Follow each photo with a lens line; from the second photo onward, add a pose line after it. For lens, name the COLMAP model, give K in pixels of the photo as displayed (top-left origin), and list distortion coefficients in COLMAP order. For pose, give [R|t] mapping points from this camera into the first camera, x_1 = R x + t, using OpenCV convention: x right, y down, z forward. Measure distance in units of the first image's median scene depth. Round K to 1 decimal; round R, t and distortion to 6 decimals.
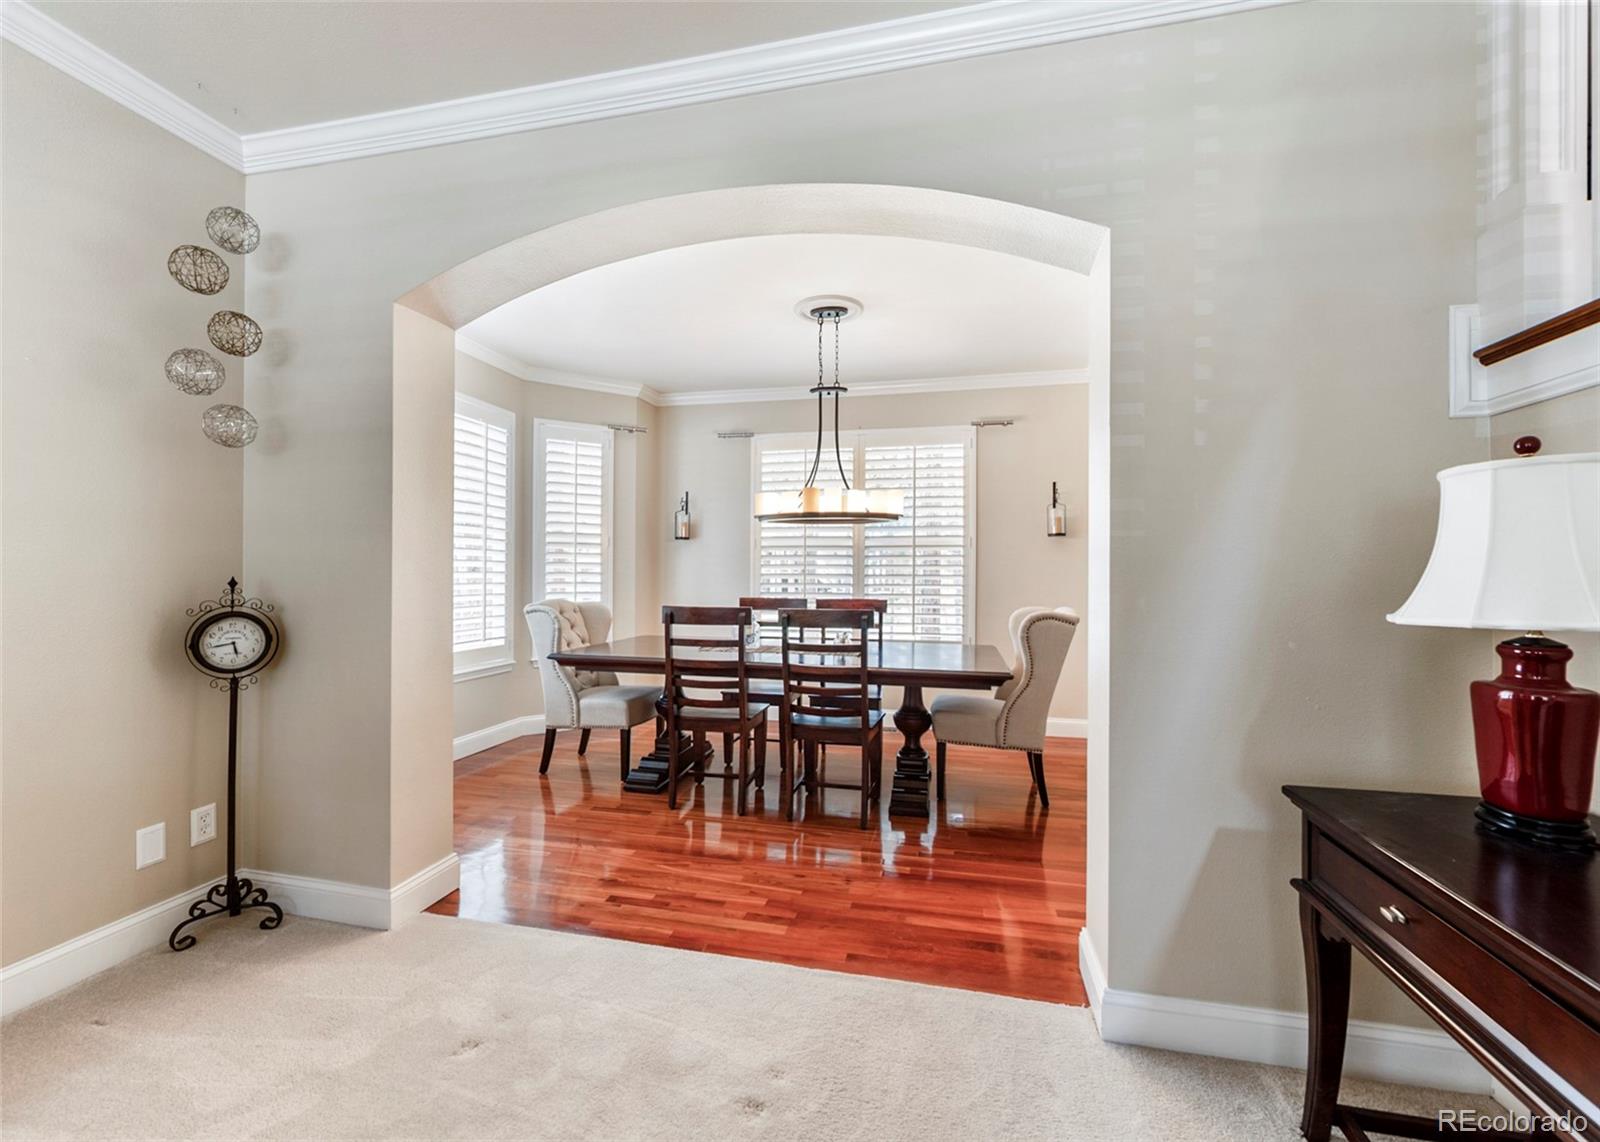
lens RADIAL K [[684.1, 0, 805.5], [0, 684.1, 567.3], [0, 0, 1]] dist [-0.003870, 0.000603]
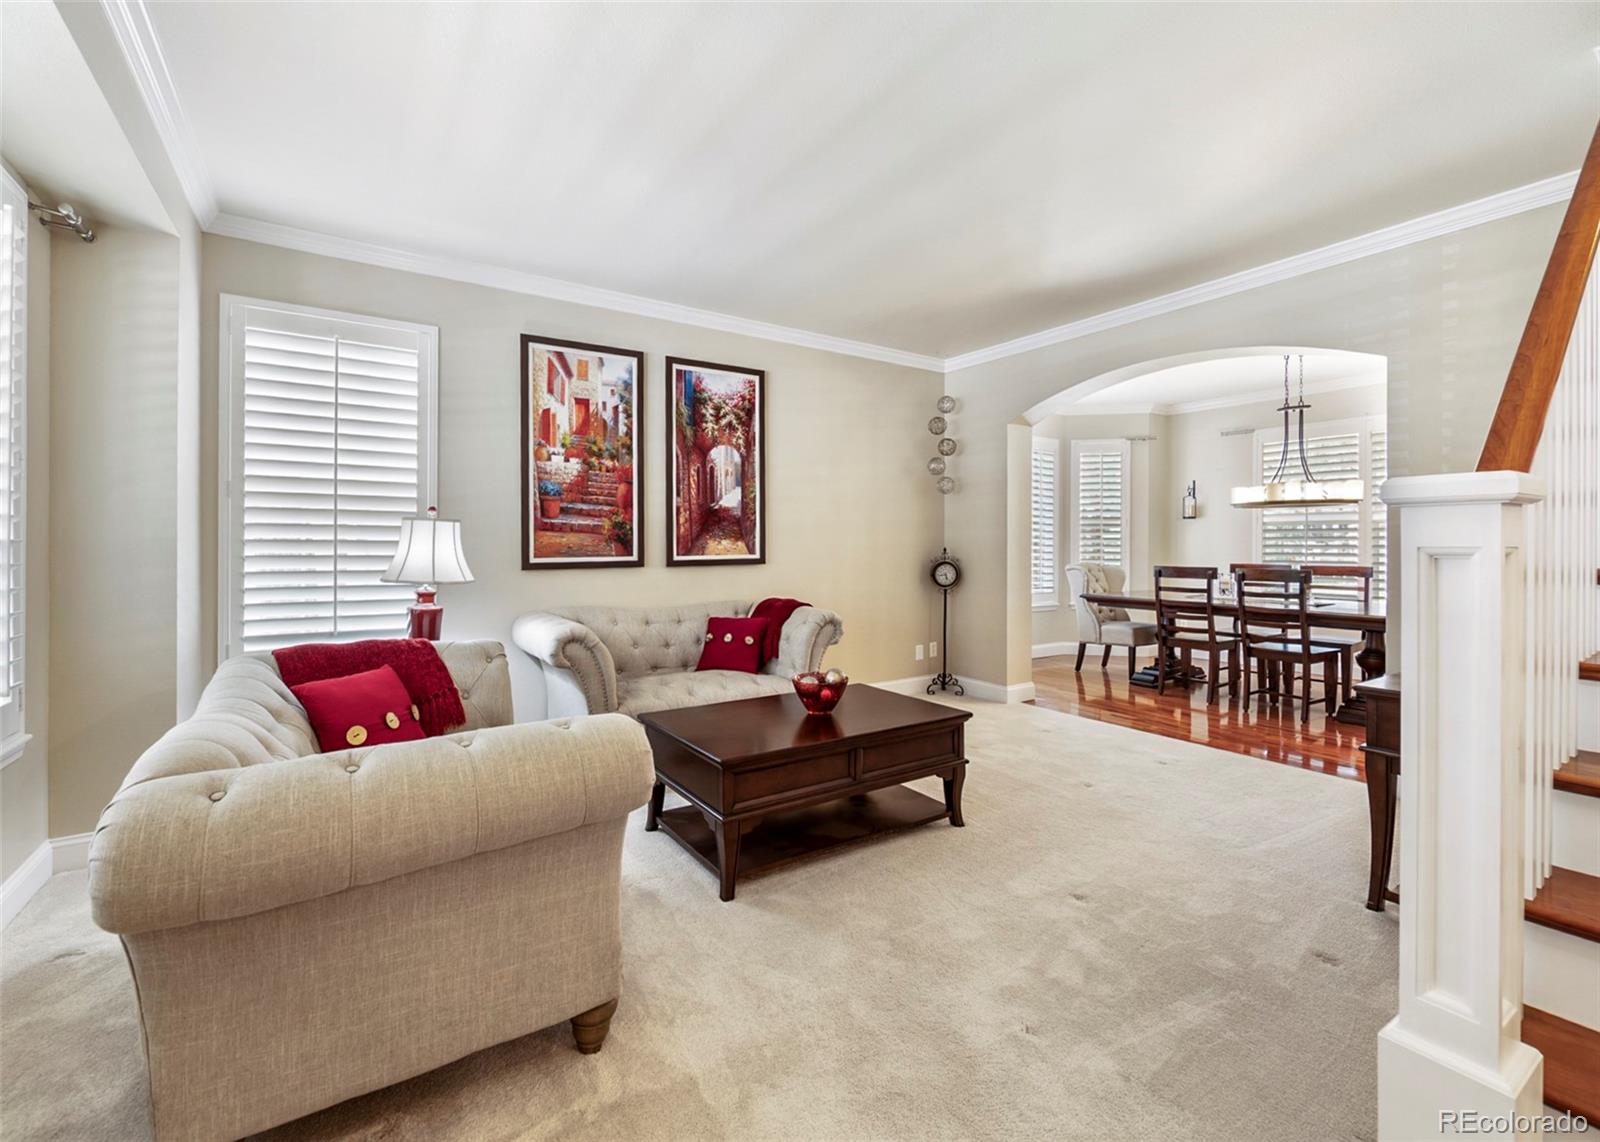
lens RADIAL K [[684.1, 0, 778.0], [0, 684.1, 552.4], [0, 0, 1]] dist [-0.003870, 0.000603]
pose [[0.707983, 0.004414, -0.706216, 0.263814], [0.008693, 0.999850, 0.014965, -0.005117], [0.706176, -0.016734, 0.707838, -0.661949]]
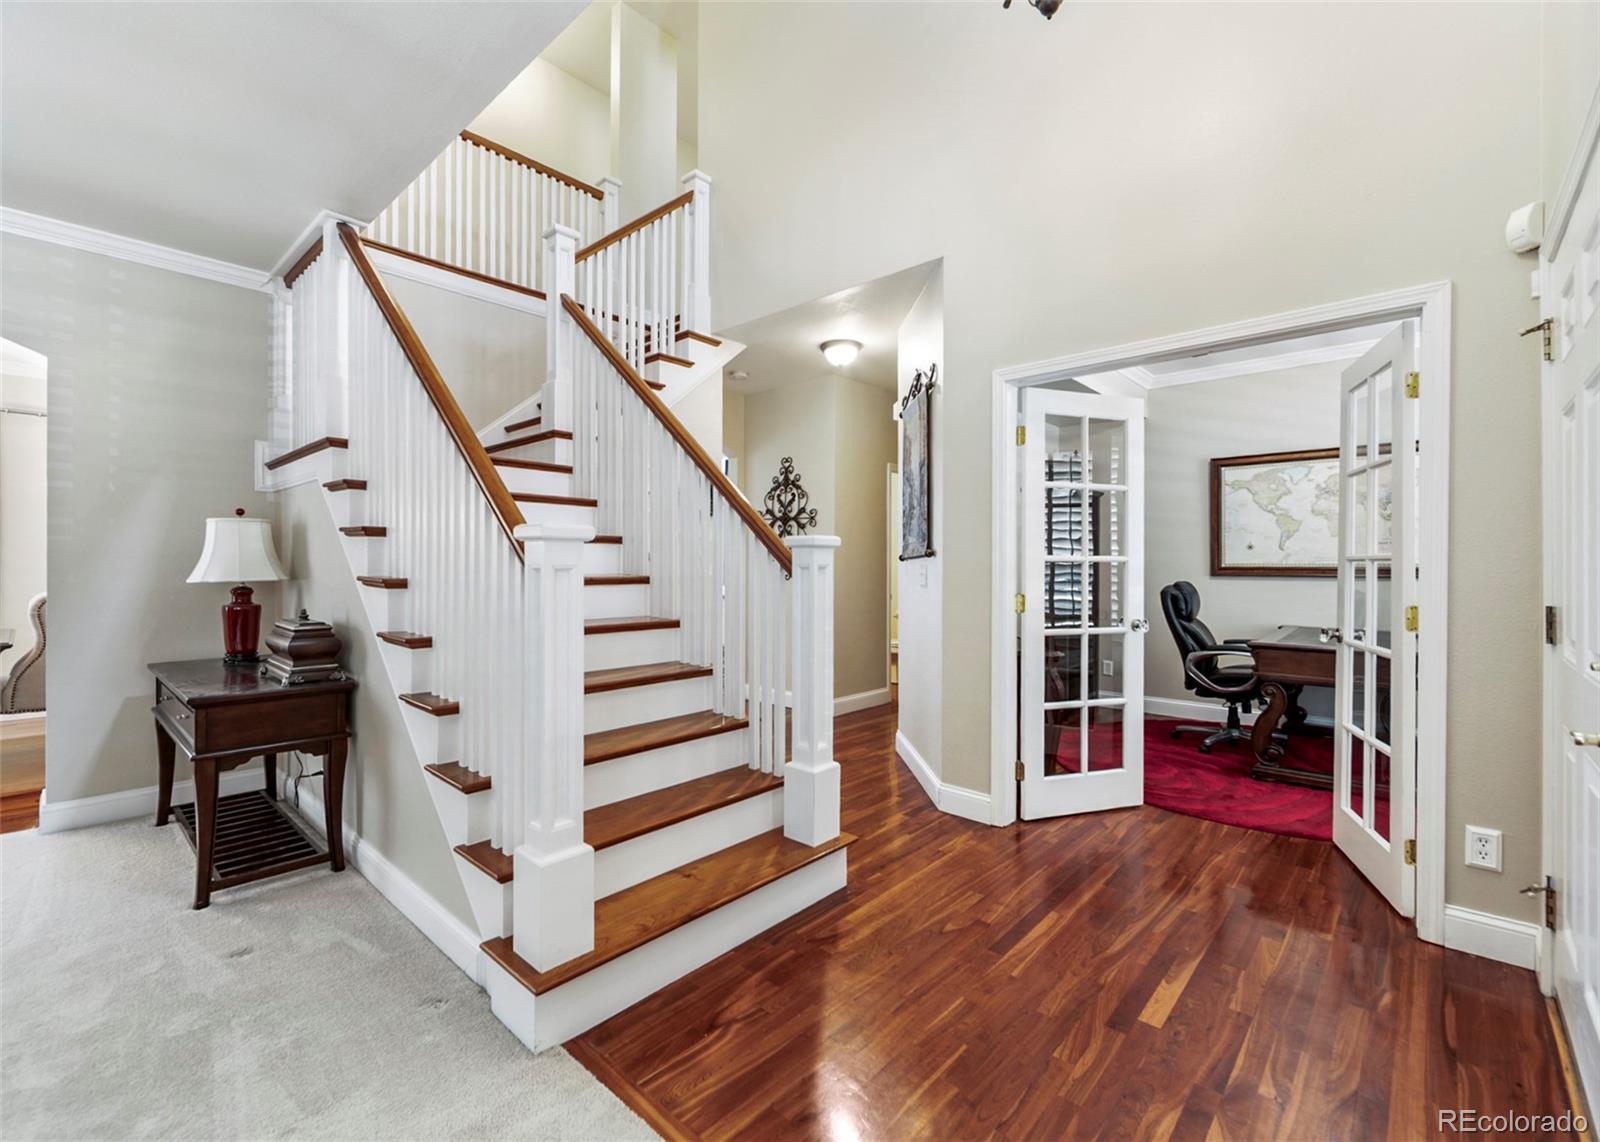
lens RADIAL K [[684.1, 0, 815.0], [0, 684.1, 565.6], [0, 0, 1]] dist [-0.003870, 0.000603]
pose [[0.484954, -0.003945, 0.874531, -0.047713], [-0.009873, 0.999901, 0.009986, -0.007112], [-0.874484, -0.013476, 0.484868, -0.672149]]
